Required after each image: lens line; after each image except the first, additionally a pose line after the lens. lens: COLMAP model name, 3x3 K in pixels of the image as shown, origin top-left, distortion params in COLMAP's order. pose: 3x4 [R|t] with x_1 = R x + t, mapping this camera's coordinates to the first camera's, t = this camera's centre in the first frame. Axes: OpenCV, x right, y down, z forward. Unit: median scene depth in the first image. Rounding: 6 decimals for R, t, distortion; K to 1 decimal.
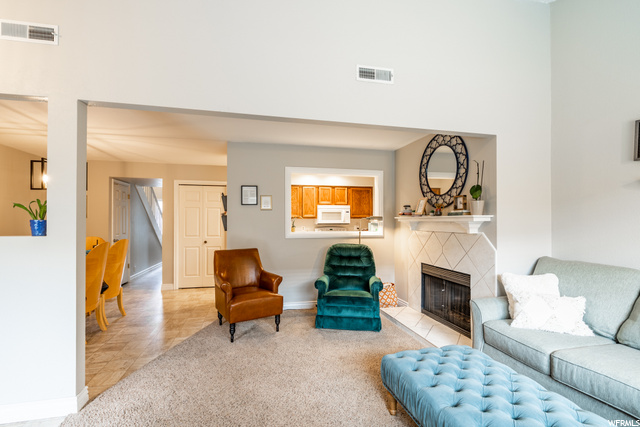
lens RADIAL K [[290.6, 0, 317.0], [0, 290.6, 219.4], [0, 0, 1]] dist [-0.003242, 0.000096]
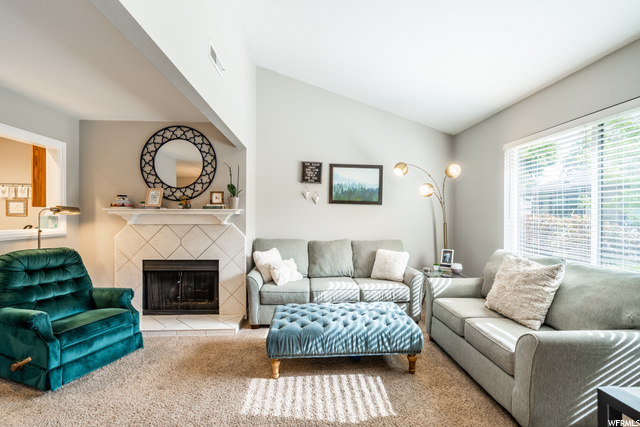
lens RADIAL K [[290.6, 0, 316.5], [0, 290.6, 213.1], [0, 0, 1]] dist [-0.003242, 0.000096]
pose [[0.177459, 0.010083, 0.984077, -0.496277], [-0.008726, 0.999924, -0.008672, 0.008540], [-0.984090, -0.007048, 0.177533, 0.364205]]
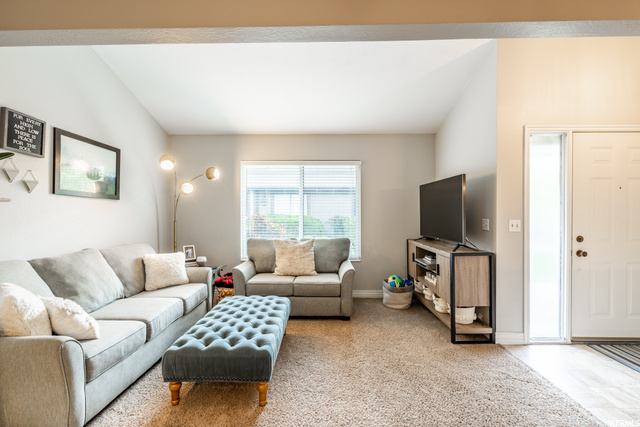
lens RADIAL K [[290.6, 0, 320.9], [0, 290.6, 214.1], [0, 0, 1]] dist [-0.003242, 0.000096]
pose [[-0.972061, 0.004411, 0.234688, -0.095746], [0.003176, 0.999979, -0.005639, 0.014873], [-0.234708, -0.004736, -0.972054, 1.102383]]
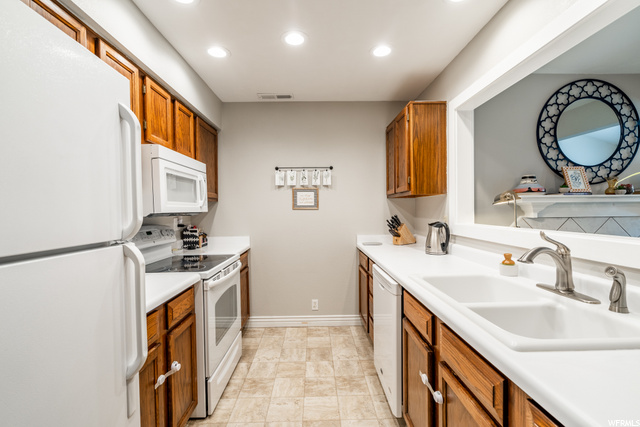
lens RADIAL K [[290.6, 0, 321.2], [0, 290.6, 215.7], [0, 0, 1]] dist [-0.003242, 0.000096]
pose [[0.190827, -0.024989, 0.981305, -0.431253], [0.007000, 0.999685, 0.024096, 0.018527], [-0.981599, 0.002271, 0.190942, 1.578181]]
